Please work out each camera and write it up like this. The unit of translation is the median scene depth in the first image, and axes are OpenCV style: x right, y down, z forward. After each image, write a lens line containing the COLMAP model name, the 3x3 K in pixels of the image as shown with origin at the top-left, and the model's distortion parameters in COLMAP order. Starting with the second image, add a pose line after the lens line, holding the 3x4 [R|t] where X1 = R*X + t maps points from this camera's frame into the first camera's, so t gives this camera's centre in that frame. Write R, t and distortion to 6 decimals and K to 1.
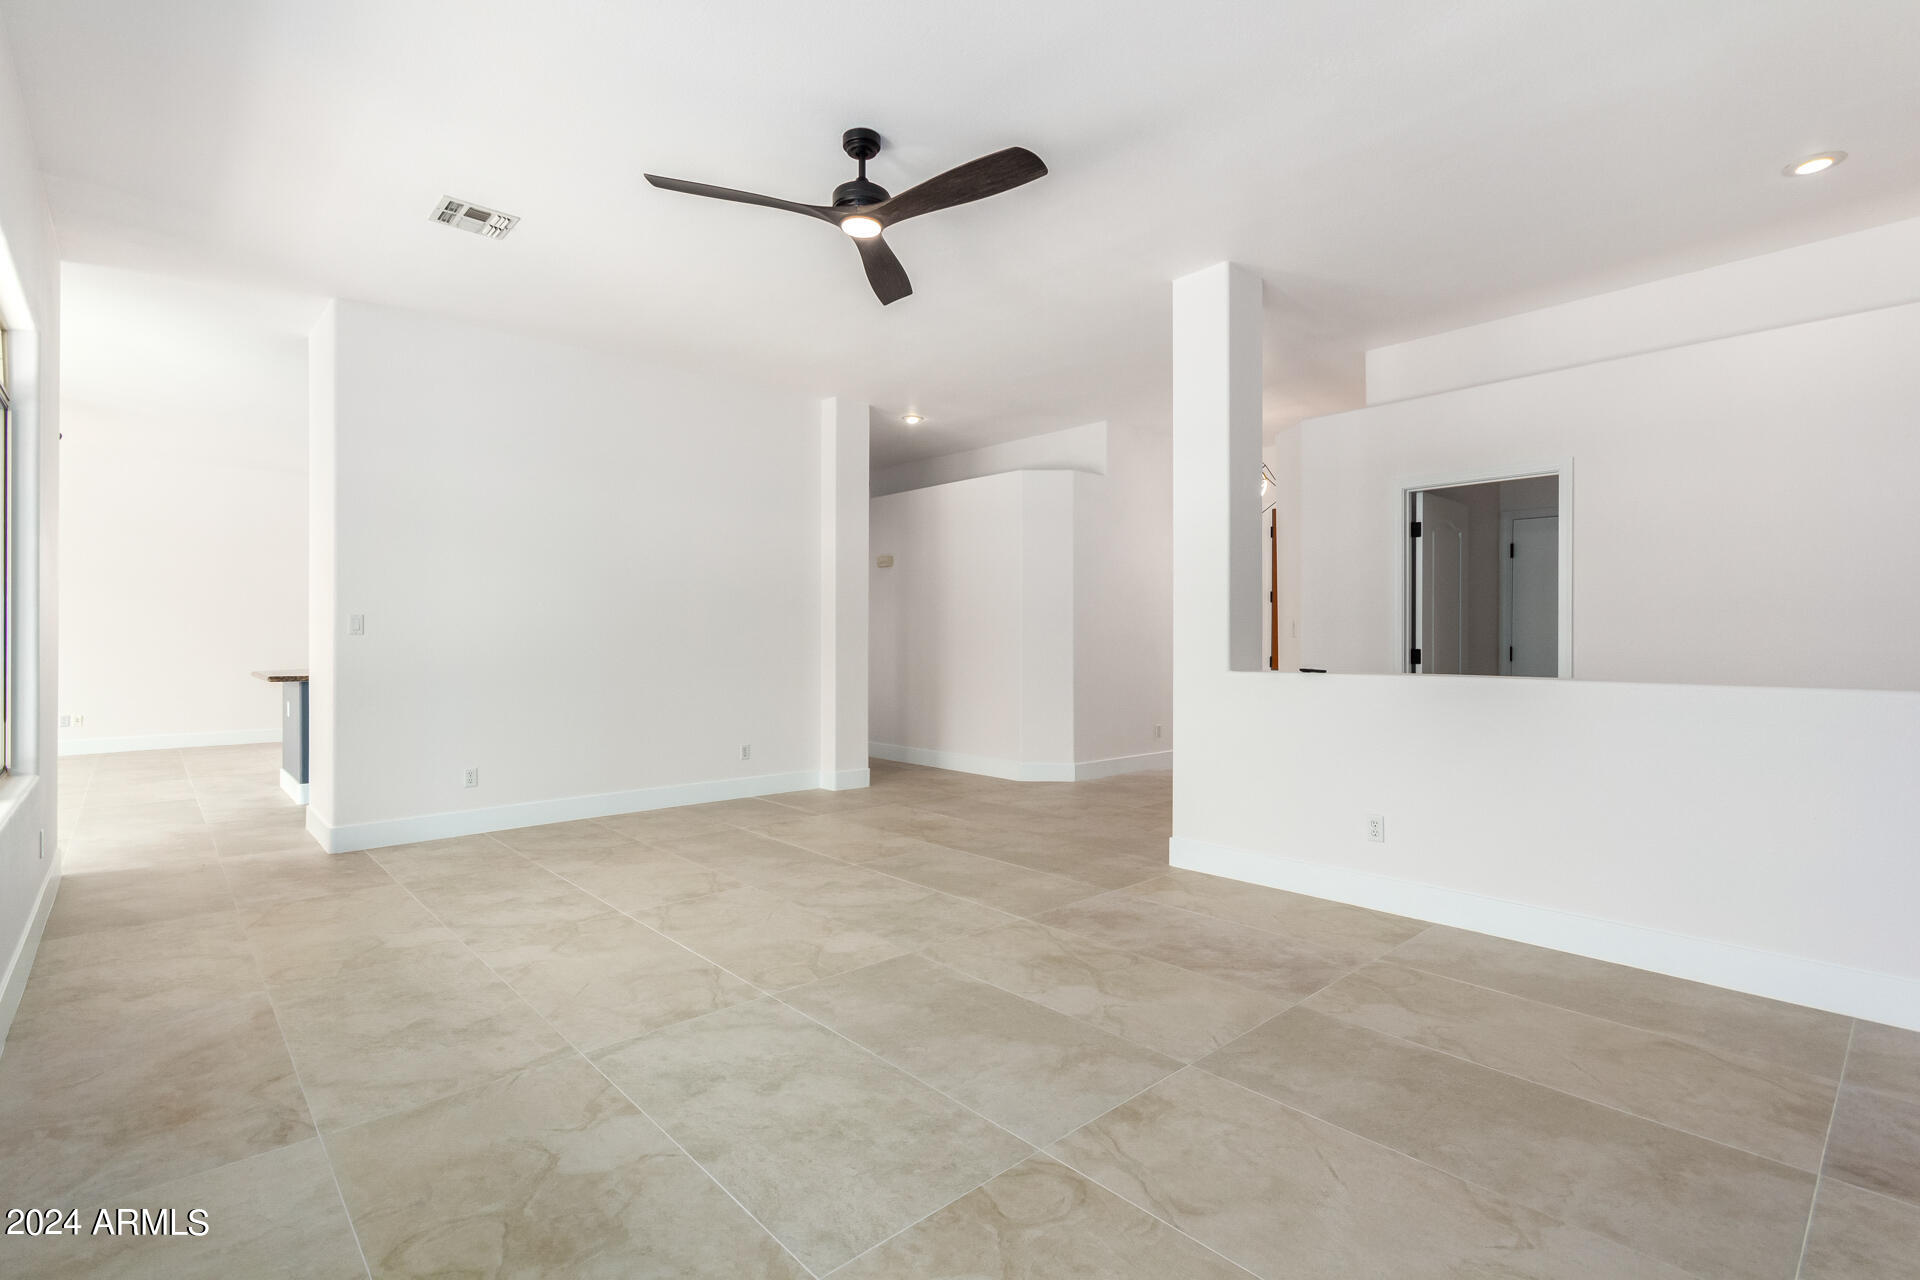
lens RADIAL K [[908.0, 0, 942.4], [0, 908.0, 642.1], [0, 0, 1]] dist [-0.002582, -0.000141]
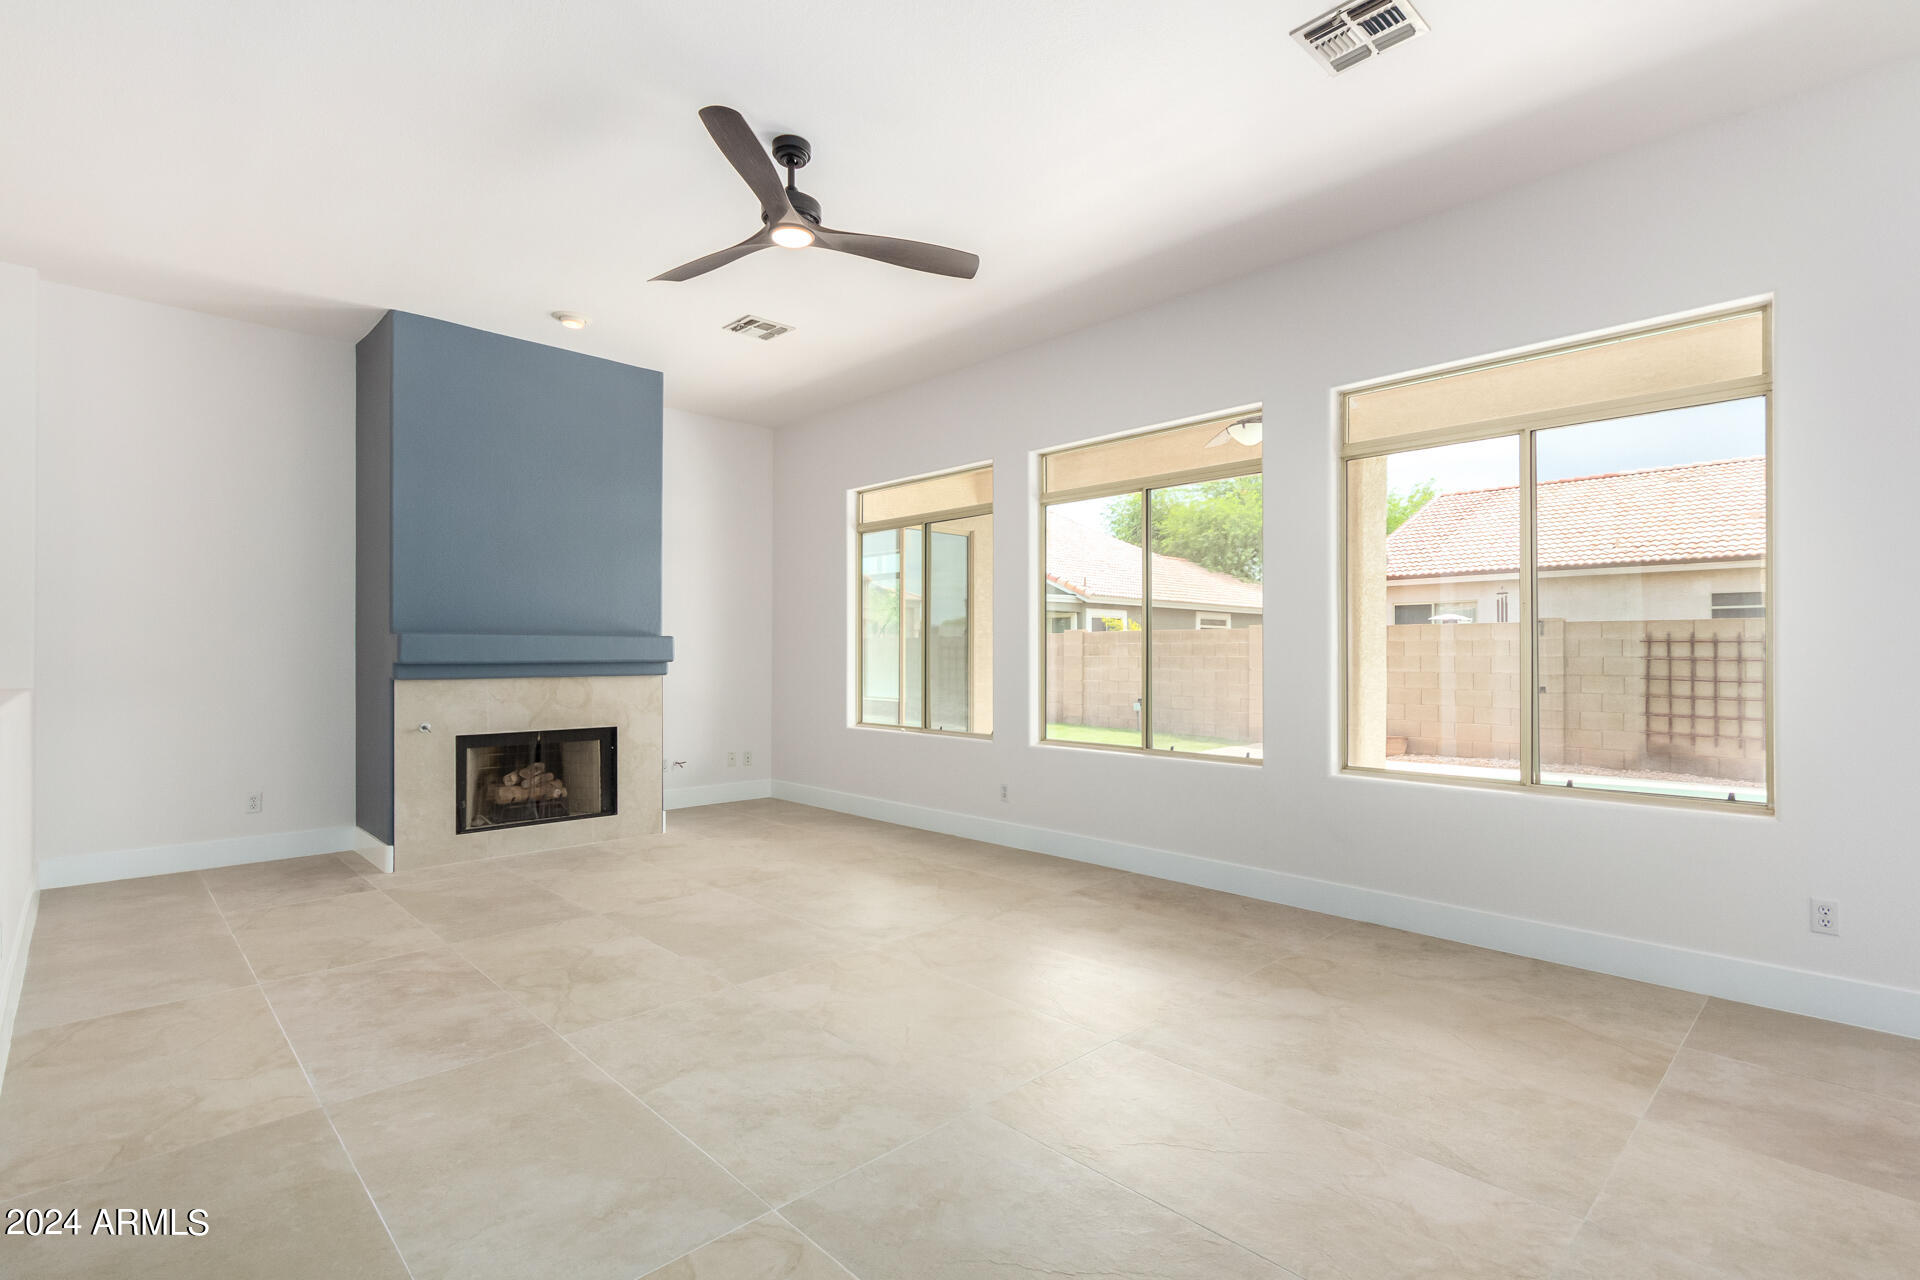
lens RADIAL K [[908.0, 0, 942.4], [0, 908.0, 642.1], [0, 0, 1]] dist [-0.002582, -0.000141]
pose [[-0.999636, -0.001536, -0.026933, -0.228451], [-0.001377, 0.999982, -0.005914, -0.012333], [0.026942, -0.005875, -0.999620, 1.997262]]
